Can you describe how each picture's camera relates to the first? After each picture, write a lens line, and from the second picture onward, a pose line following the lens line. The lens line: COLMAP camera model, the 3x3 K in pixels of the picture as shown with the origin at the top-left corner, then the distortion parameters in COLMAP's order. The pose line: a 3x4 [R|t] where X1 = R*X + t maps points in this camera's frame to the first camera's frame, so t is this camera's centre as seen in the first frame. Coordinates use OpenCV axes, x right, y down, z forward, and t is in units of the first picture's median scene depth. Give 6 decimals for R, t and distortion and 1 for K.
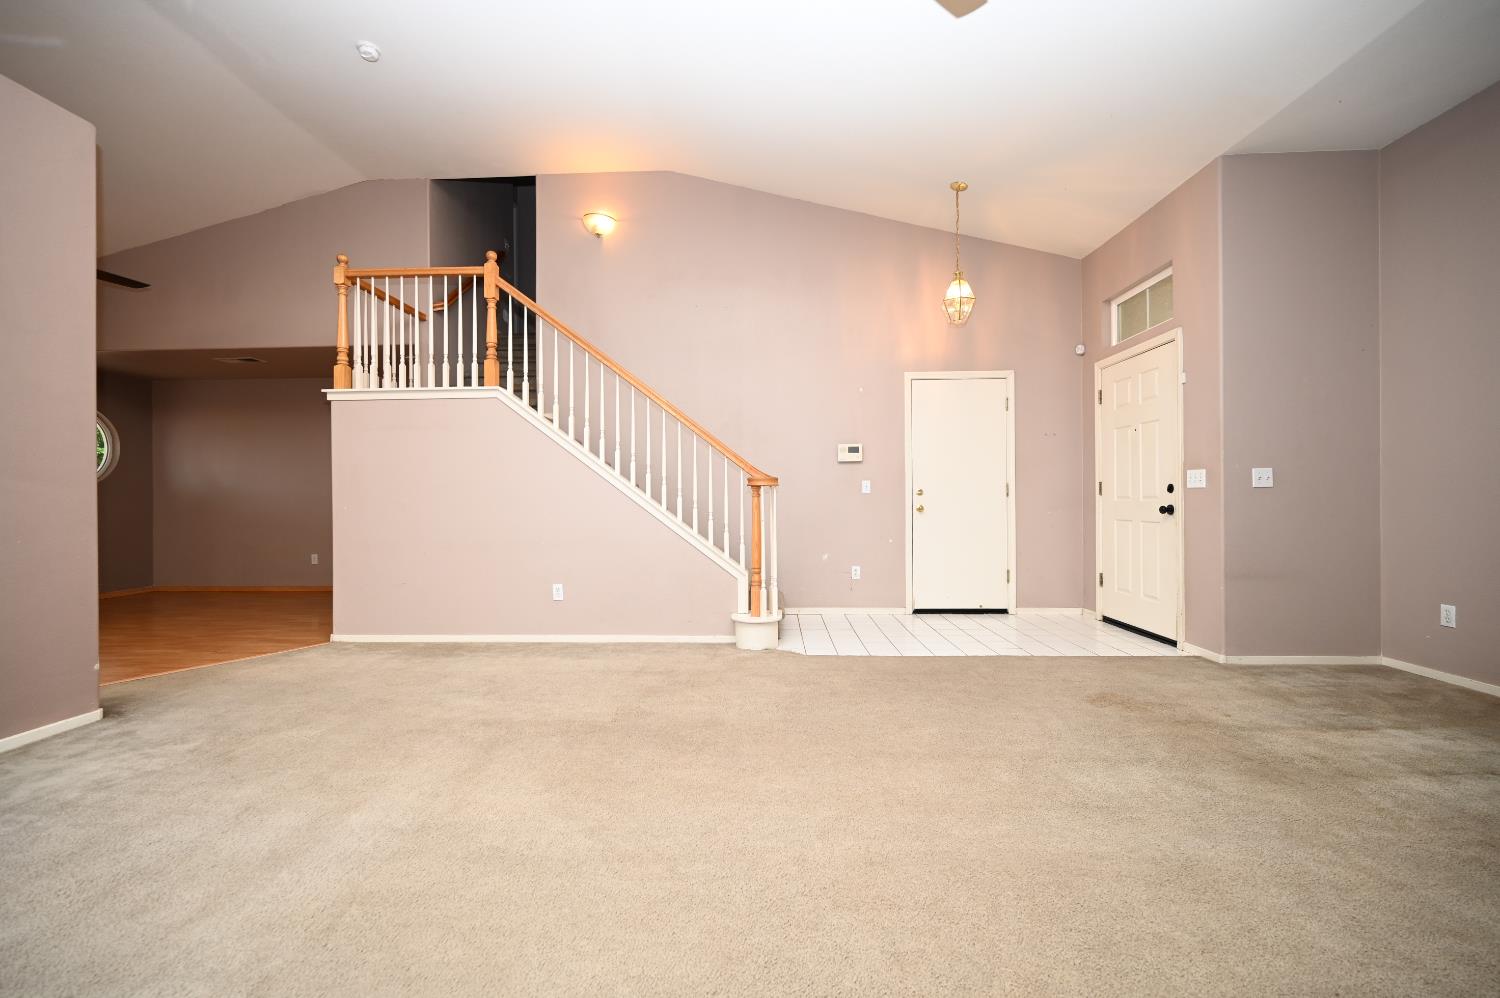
lens RADIAL K [[597.6, 0, 745.9], [0, 597.6, 500.0], [0, 0, 1]] dist [0.000165, 0.000052]
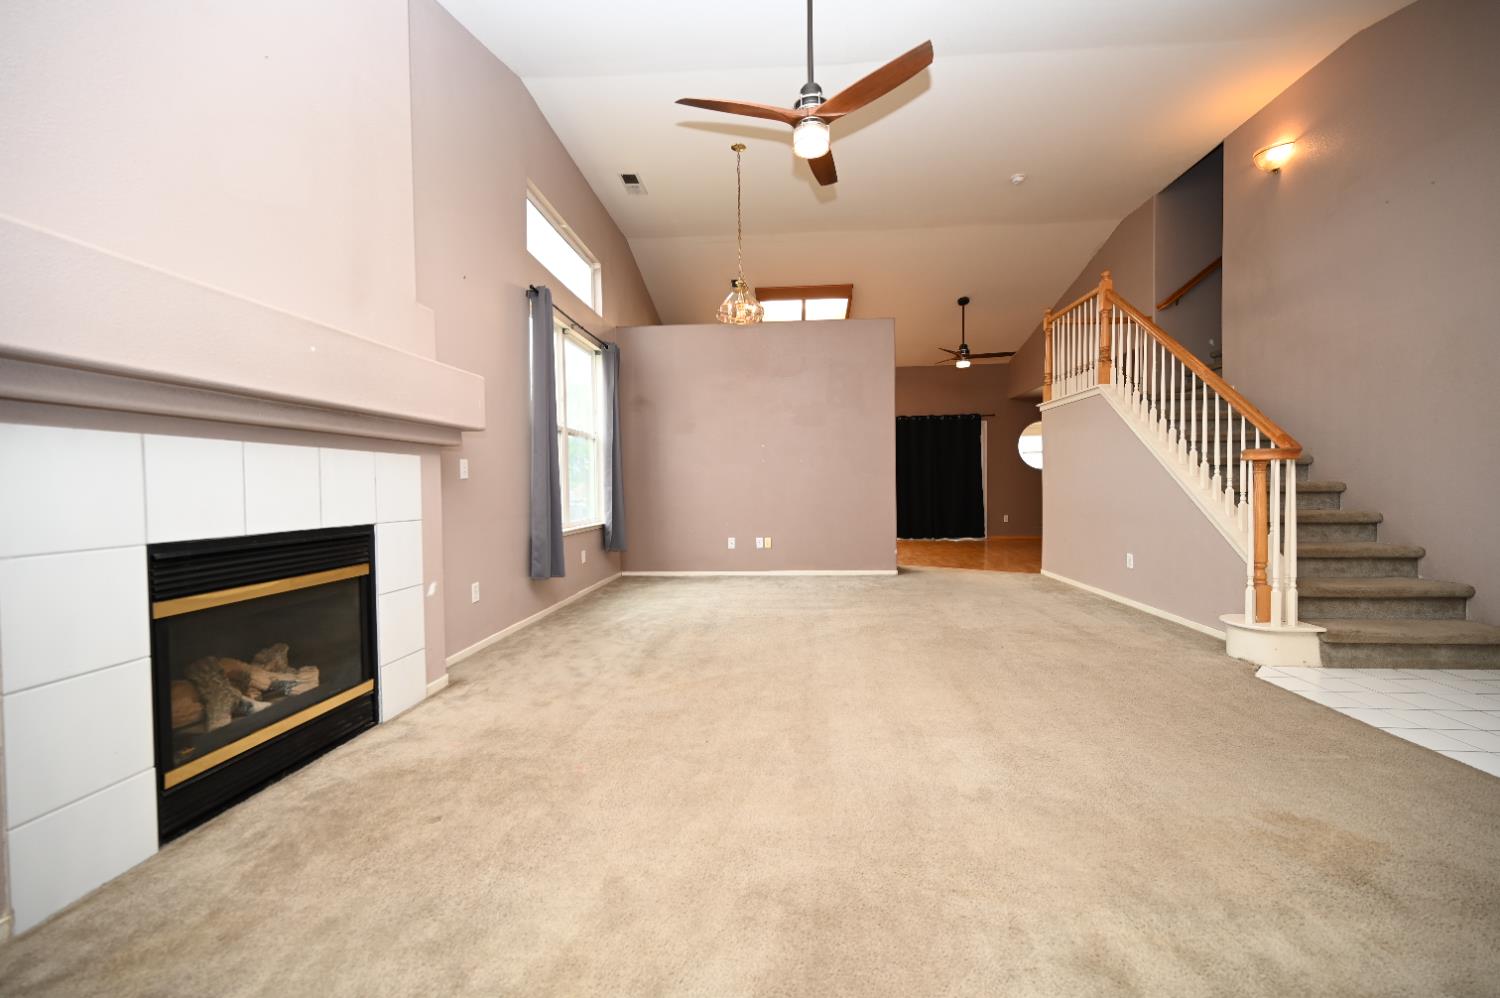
lens RADIAL K [[601.6, 0, 750.0], [0, 601.6, 499.0], [0, 0, 1]] dist [-0.000549, -0.000123]
pose [[-0.030460, 0.031496, -0.999040, 0.778777], [0.010583, 0.999458, 0.031187, -0.004134], [0.999480, -0.009623, -0.030777, 0.309433]]
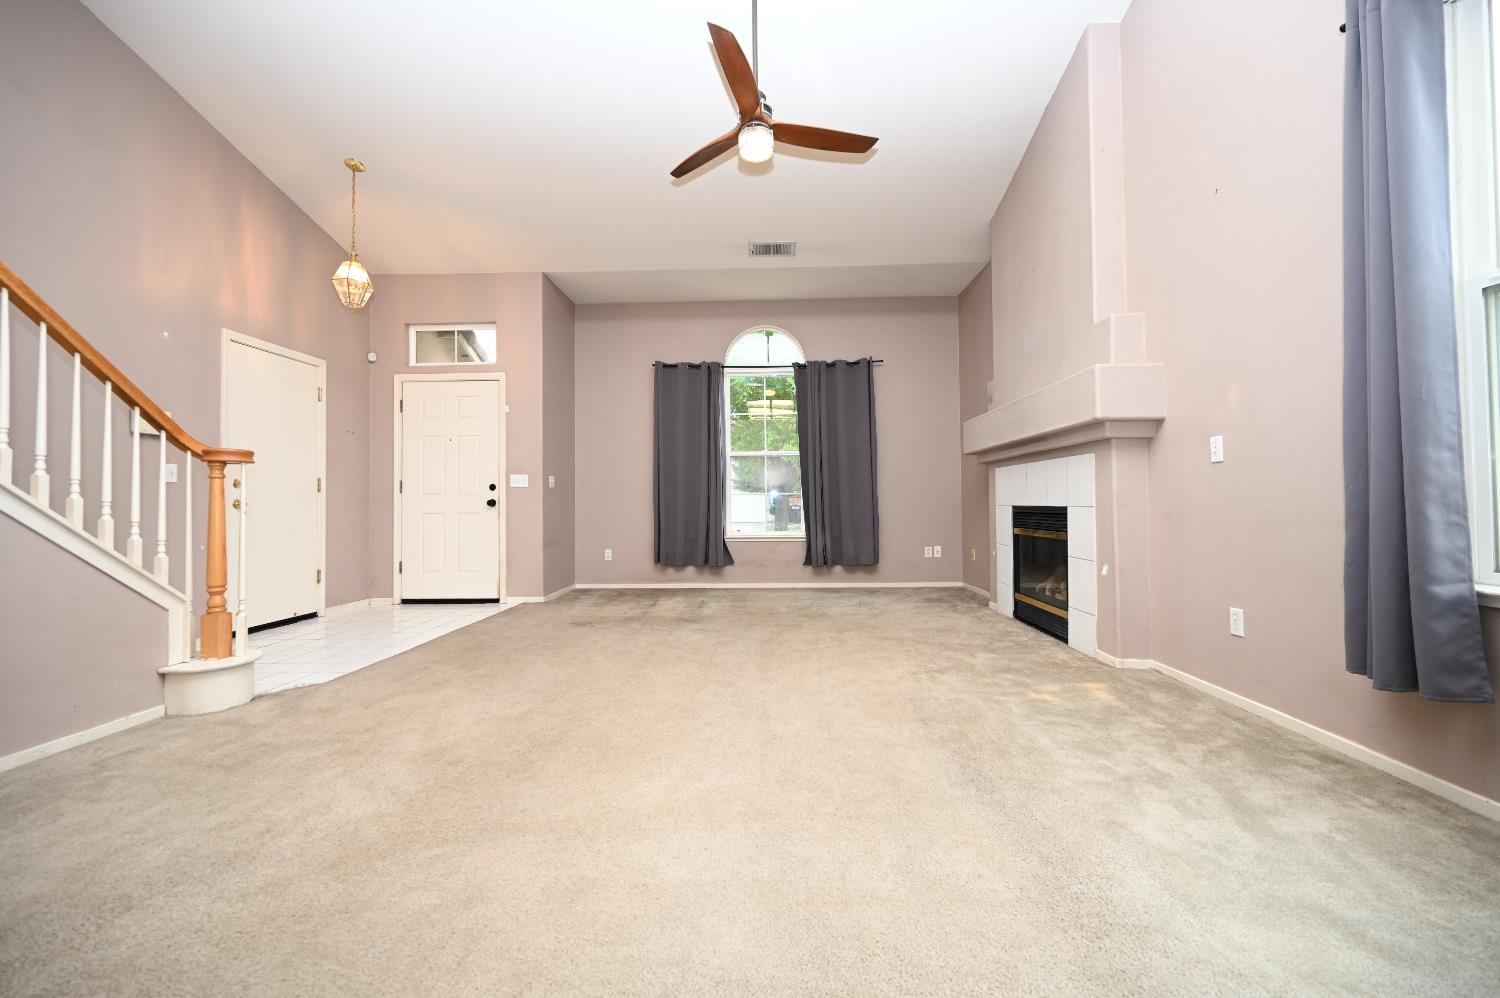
lens RADIAL K [[597.6, 0, 745.9], [0, 597.6, 500.0], [0, 0, 1]] dist [0.000165, 0.000052]
pose [[0.003409, 0.015010, 0.999882, -0.580275], [0.010080, 0.999836, -0.015044, 0.031838], [-0.999943, 0.010130, 0.003257, 0.373776]]
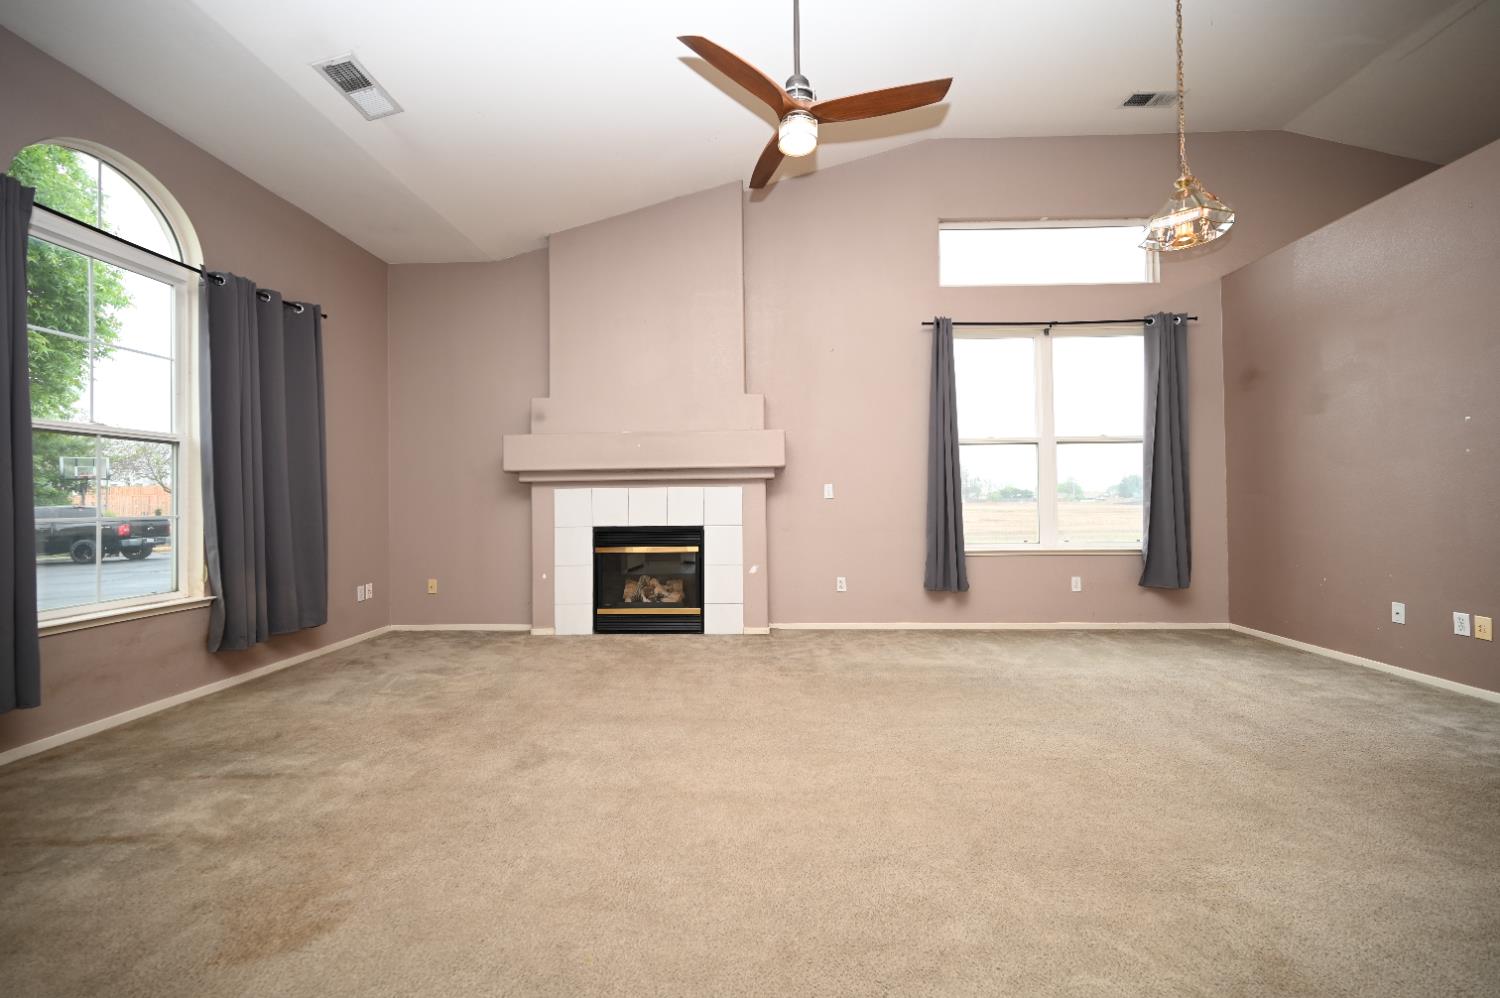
lens RADIAL K [[597.6, 0, 745.9], [0, 597.6, 500.0], [0, 0, 1]] dist [0.000165, 0.000052]
pose [[-0.999769, 0.019365, 0.009355, 0.146345], [0.019374, 0.999812, 0.000889, -0.011121], [-0.009336, 0.001070, -0.999956, 0.973860]]
